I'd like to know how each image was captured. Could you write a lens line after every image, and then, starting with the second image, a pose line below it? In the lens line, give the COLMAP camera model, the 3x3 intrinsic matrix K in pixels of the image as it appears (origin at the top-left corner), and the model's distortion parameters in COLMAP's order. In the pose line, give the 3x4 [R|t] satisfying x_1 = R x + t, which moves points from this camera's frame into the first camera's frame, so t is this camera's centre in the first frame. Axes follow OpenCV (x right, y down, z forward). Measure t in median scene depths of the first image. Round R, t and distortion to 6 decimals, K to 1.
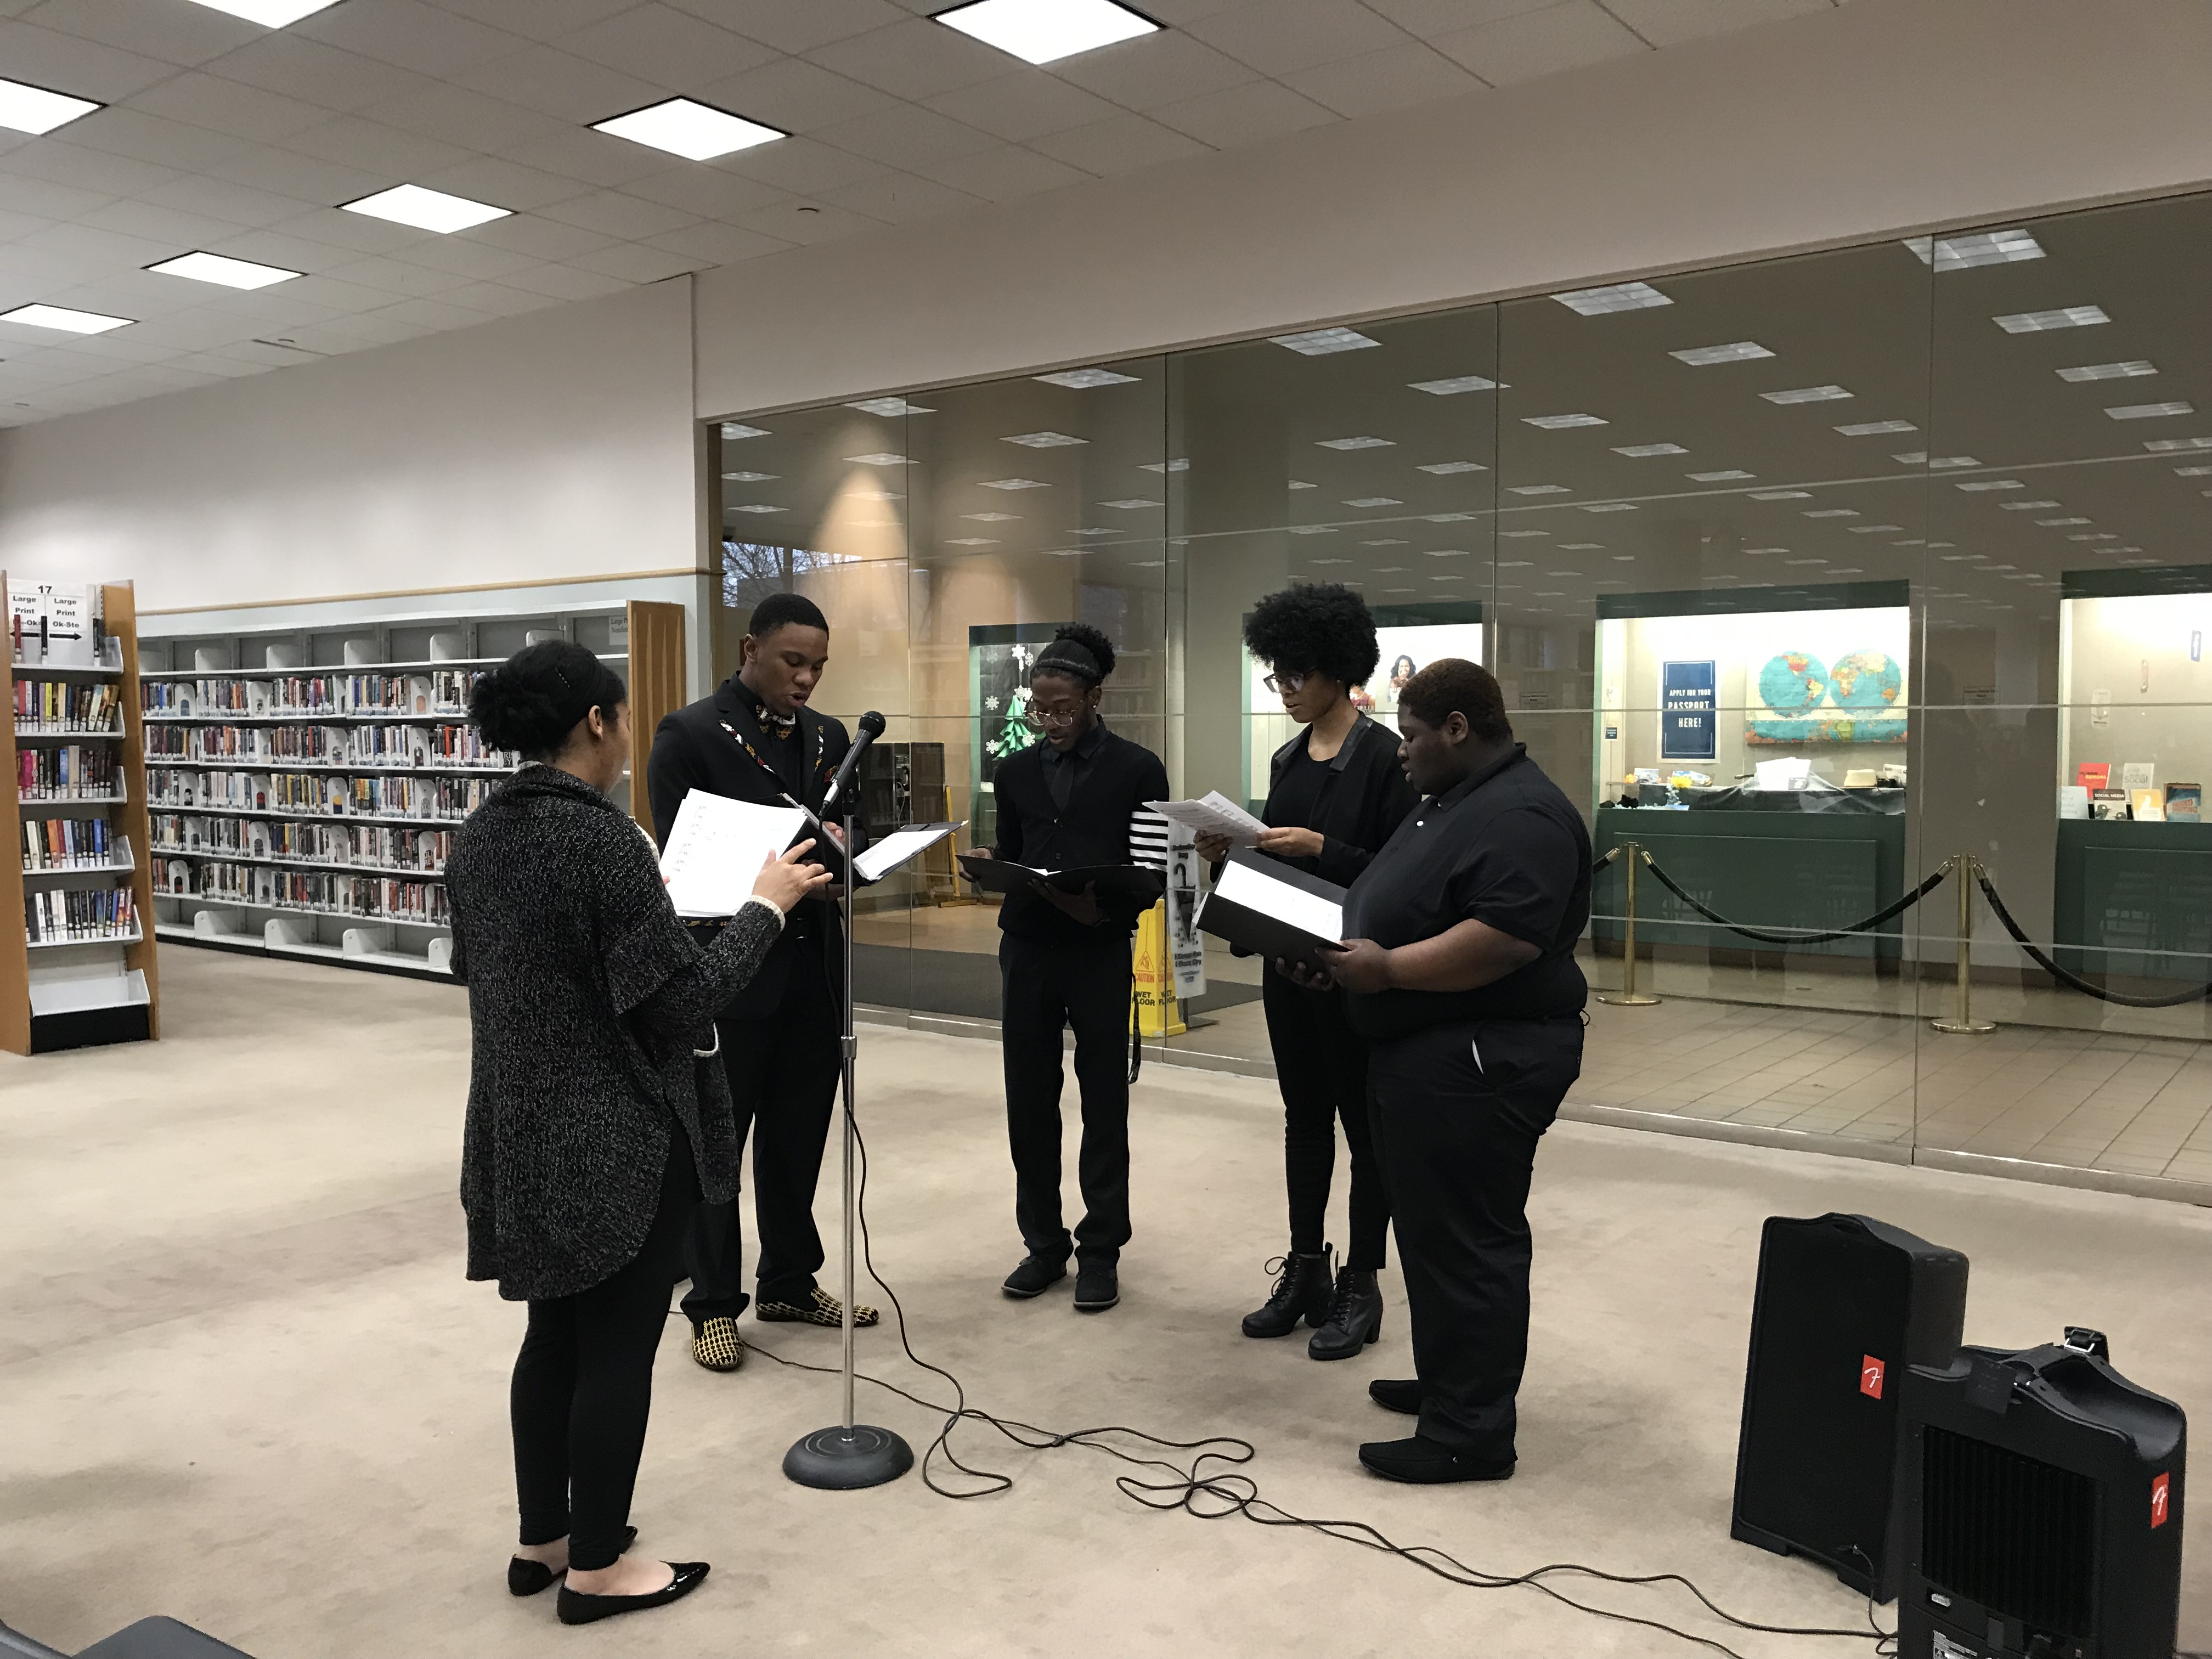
lens RADIAL K [[1819.9, 0, 1106.0], [0, 1819.9, 829.5], [0, 0, 1]] dist [0.000759, -0.203157]
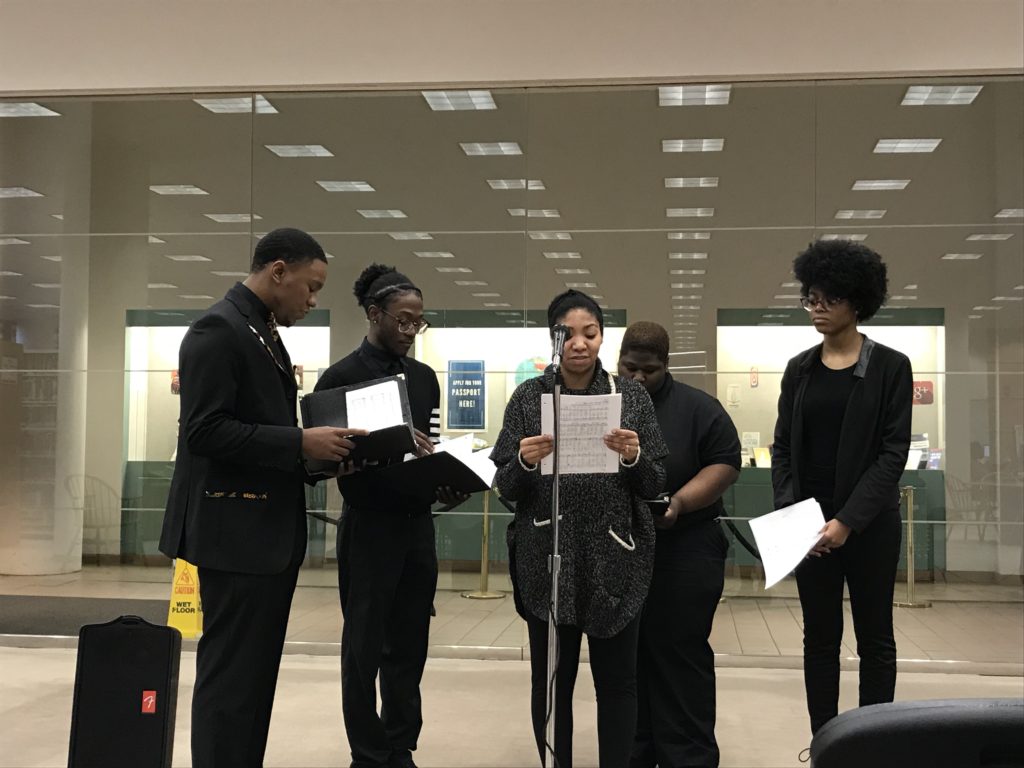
lens RADIAL K [[1430.5, 0, 512.0], [0, 1430.5, 384.0], [0, 0, 1]] dist [-0.025721, -0.054716]
pose [[0.842462, 0.031895, 0.537811, -0.250085], [0.019034, 0.995861, -0.088876, 0.025600], [-0.538419, 0.085111, 0.838368, 0.045156]]
